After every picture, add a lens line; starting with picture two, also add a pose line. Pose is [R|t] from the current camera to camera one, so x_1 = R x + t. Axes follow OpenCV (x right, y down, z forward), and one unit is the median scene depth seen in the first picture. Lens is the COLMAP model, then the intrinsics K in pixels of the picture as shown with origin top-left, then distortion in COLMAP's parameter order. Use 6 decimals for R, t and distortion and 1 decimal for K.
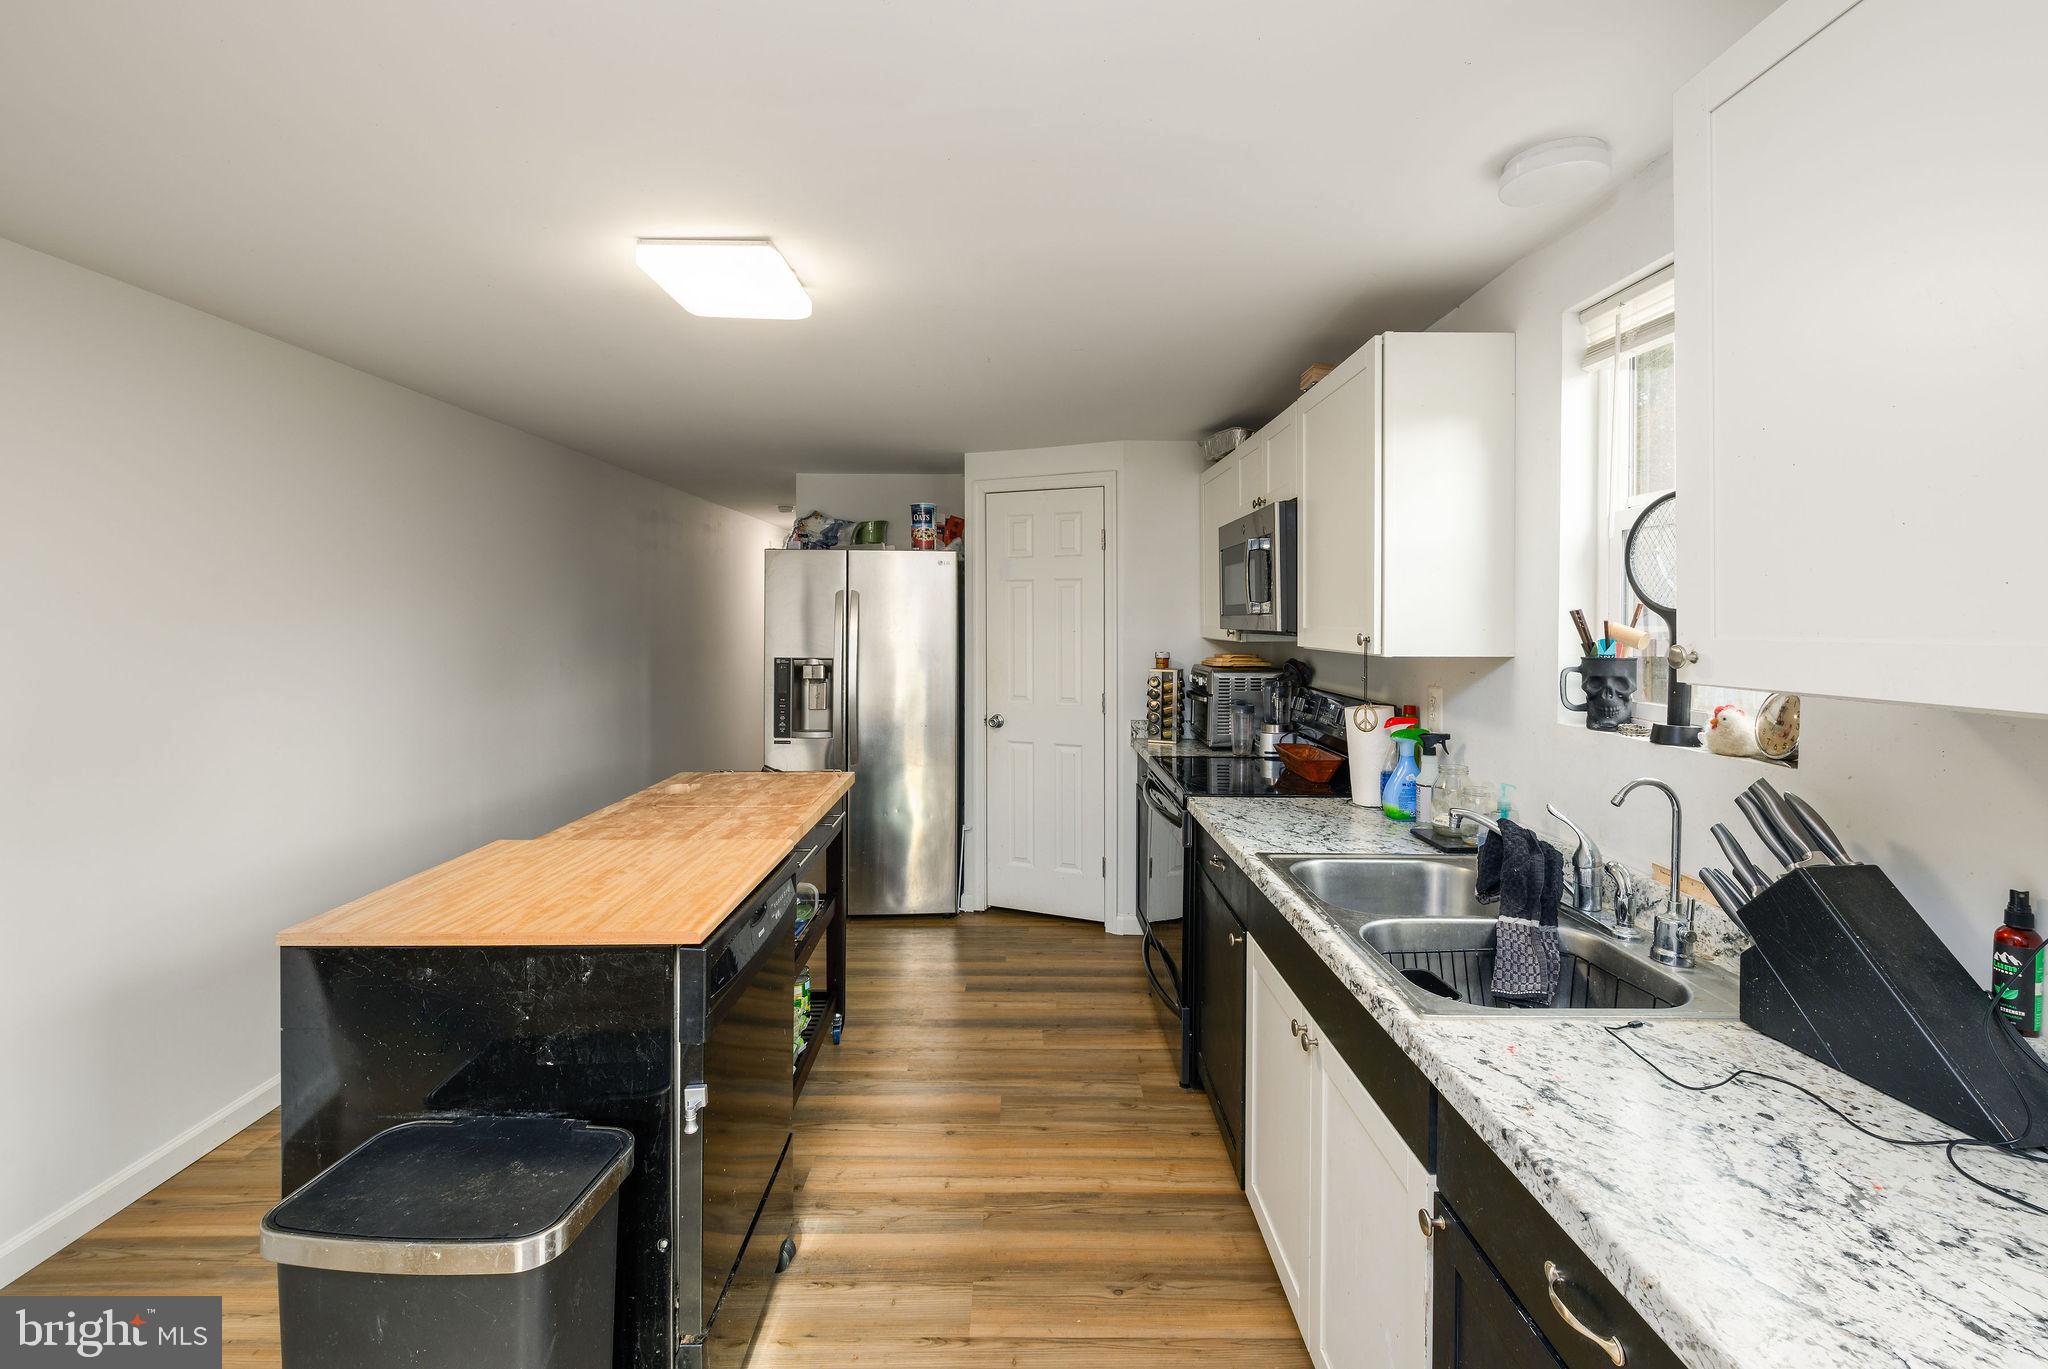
lens RADIAL K [[886.7, 0, 1024.9], [0, 886.7, 625.4], [0, 0, 1]] dist [0.001847, 0.000099]
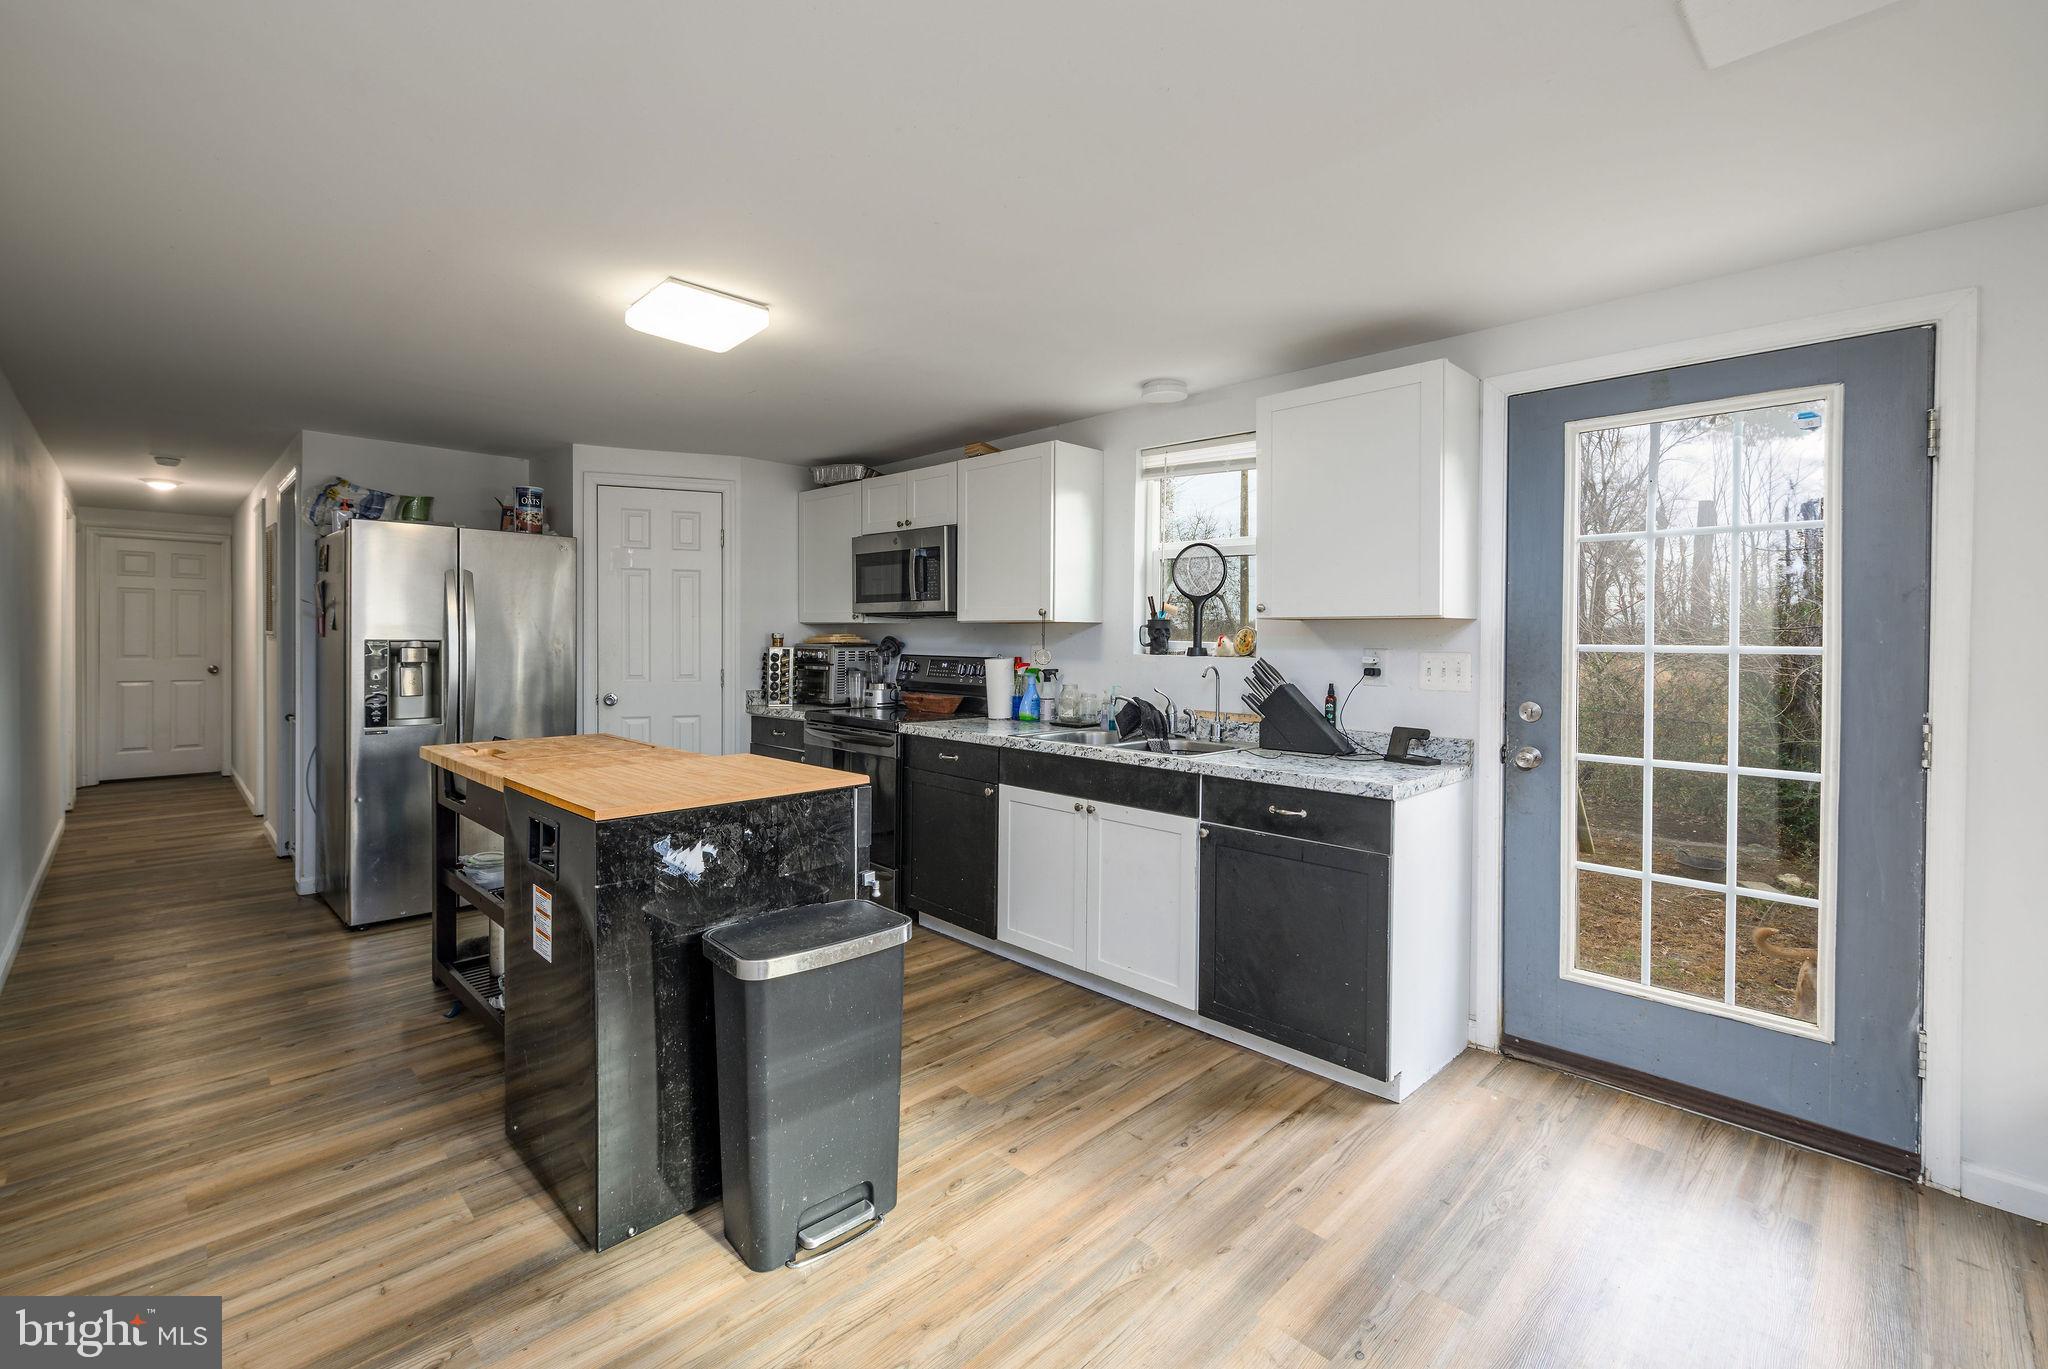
lens RADIAL K [[885.6, 0, 1008.5], [0, 885.6, 646.1], [0, 0, 1]] dist [0.000126, -0.000330]
pose [[0.718995, -0.003885, 0.695004, -0.897136], [-0.002214, 0.999967, 0.007880, 0.070610], [-0.695011, -0.007205, 0.718963, -0.214633]]
